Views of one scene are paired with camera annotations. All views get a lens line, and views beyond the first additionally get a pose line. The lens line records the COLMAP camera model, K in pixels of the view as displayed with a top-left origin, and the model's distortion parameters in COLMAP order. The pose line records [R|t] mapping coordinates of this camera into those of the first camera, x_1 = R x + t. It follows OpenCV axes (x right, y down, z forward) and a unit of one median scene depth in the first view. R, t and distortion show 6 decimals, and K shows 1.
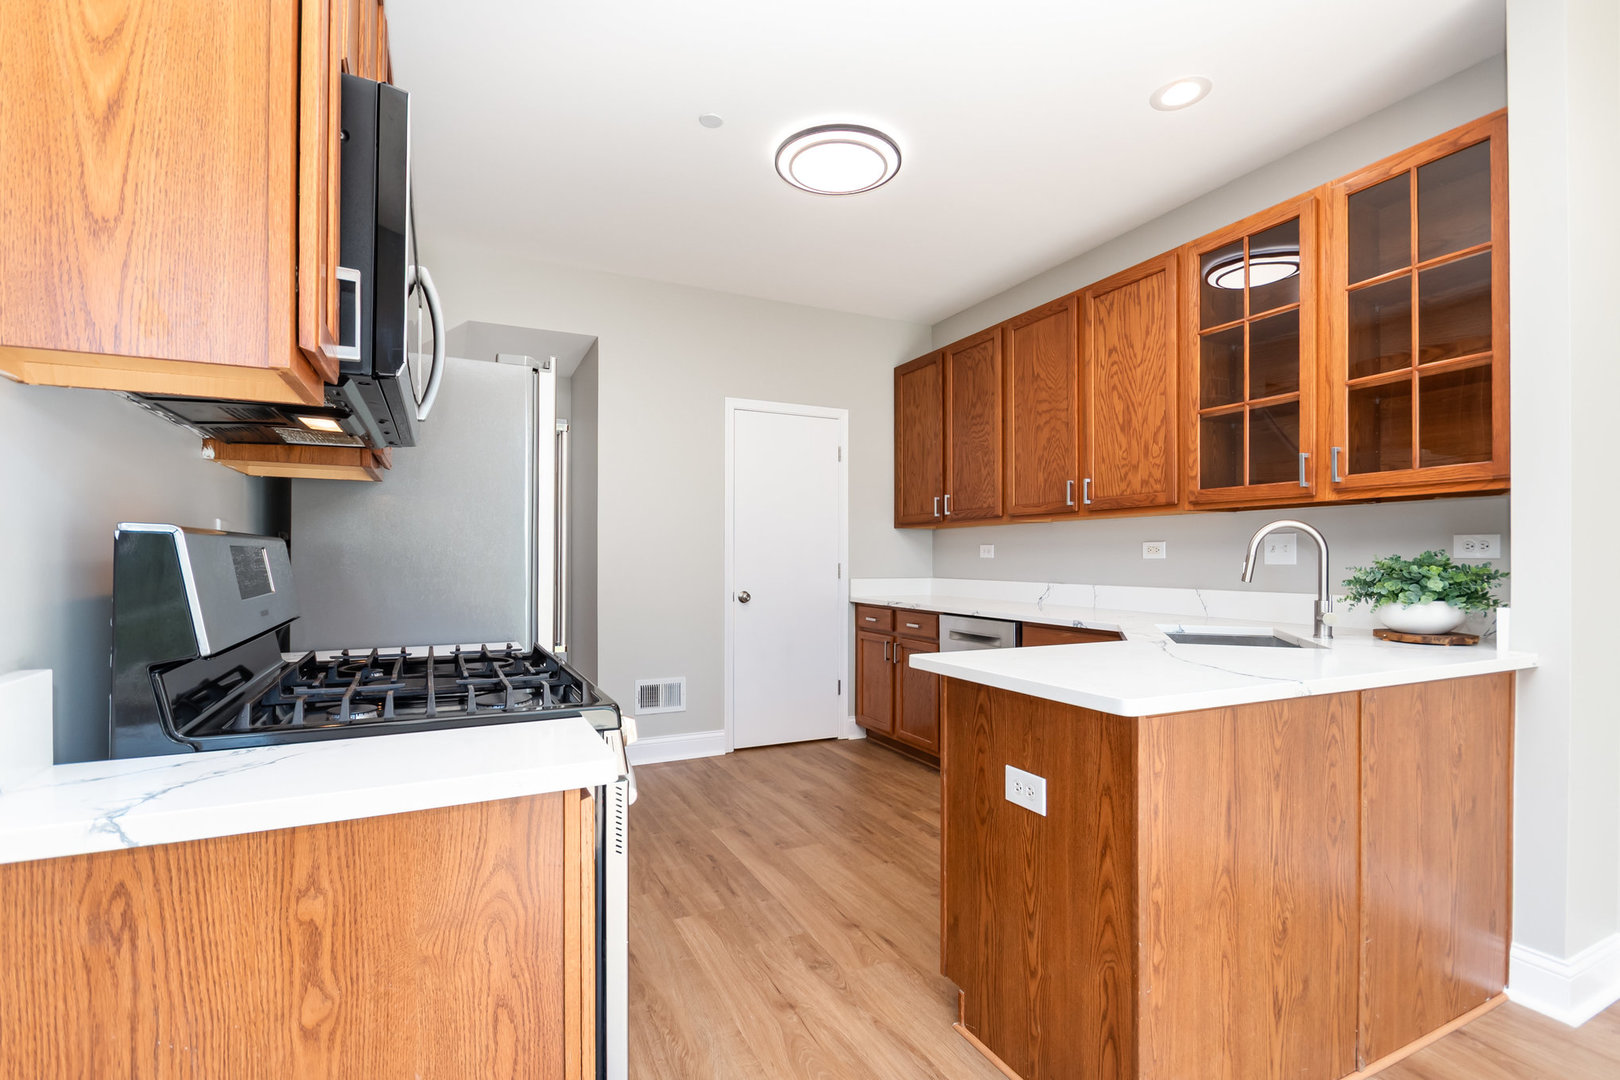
lens RADIAL K [[734.9, 0, 818.7], [0, 734.9, 565.3], [0, 0, 1]] dist [-0.003988, -0.001026]
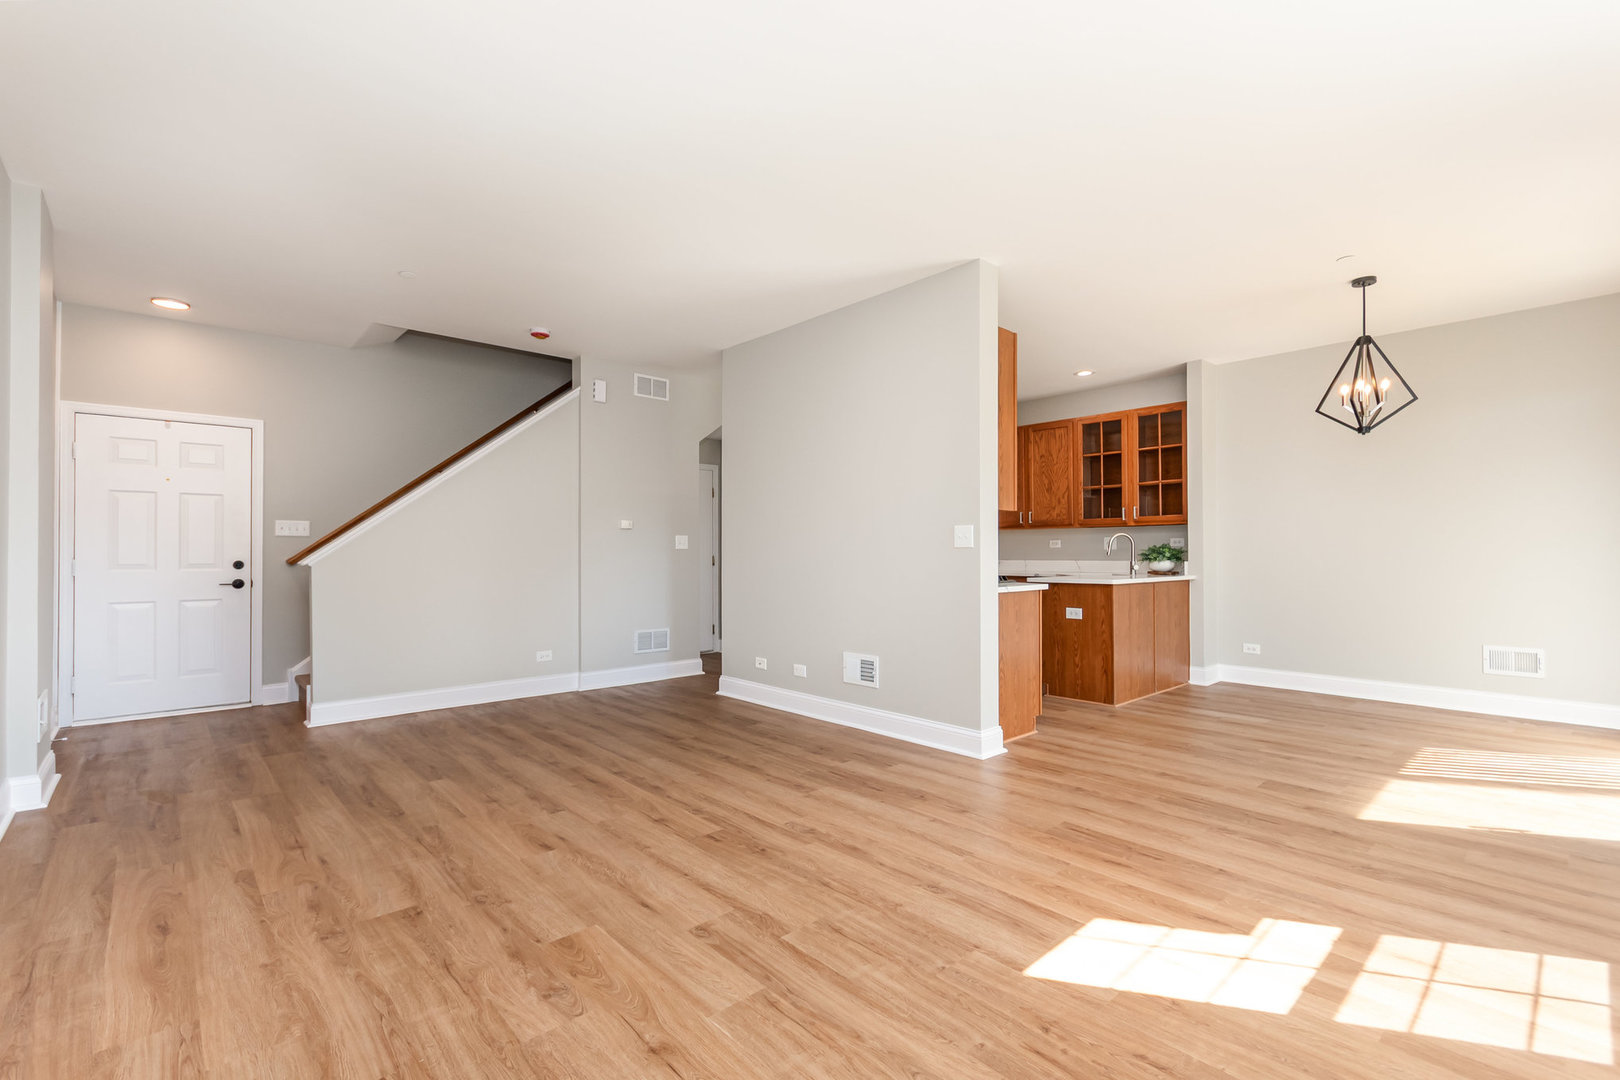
lens RADIAL K [[718.8, 0, 814.0], [0, 718.8, 559.1], [0, 0, 1]] dist [0.011836, -0.004335]
pose [[0.959077, -0.011923, 0.282895, -1.095502], [0.012168, 0.999926, 0.000890, 0.019913], [-0.282884, 0.002589, 0.959150, -1.127813]]
